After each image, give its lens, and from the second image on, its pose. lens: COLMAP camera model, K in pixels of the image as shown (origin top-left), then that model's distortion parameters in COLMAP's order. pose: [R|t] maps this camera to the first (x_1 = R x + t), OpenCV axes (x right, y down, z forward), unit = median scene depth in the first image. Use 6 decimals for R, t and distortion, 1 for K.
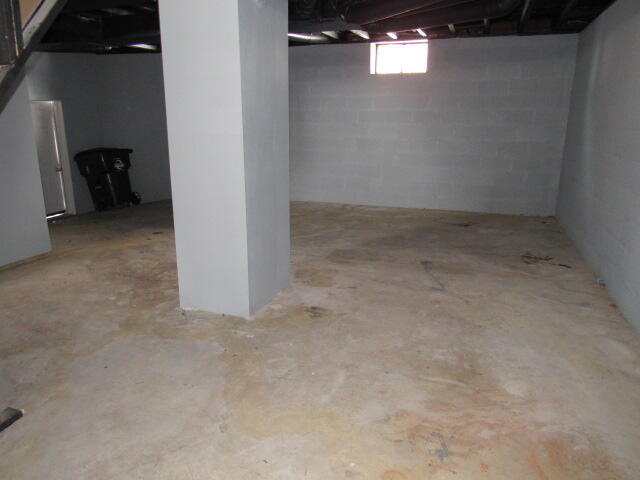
lens RADIAL K [[461.3, 0, 318.0], [0, 461.3, 241.2], [0, 0, 1]] dist [-0.015092, 0.001141]
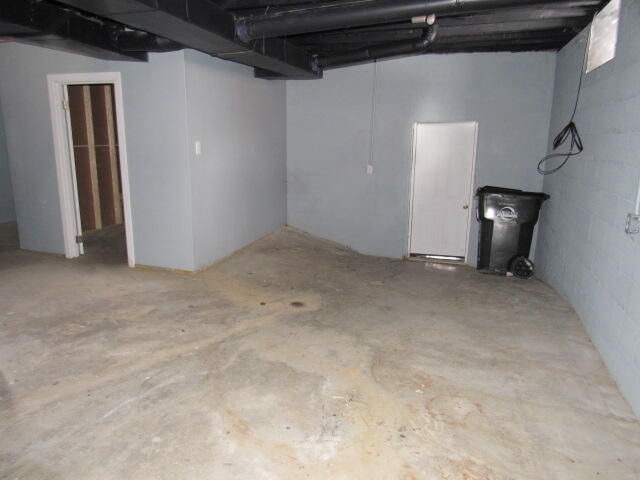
lens RADIAL K [[461.3, 0, 318.0], [0, 461.3, 241.2], [0, 0, 1]] dist [-0.015092, 0.001141]
pose [[-0.004337, 0.220052, -0.975478, 0.361561], [-0.275227, 0.937550, 0.212720, -0.308064], [0.961369, 0.269401, 0.056498, 1.121188]]
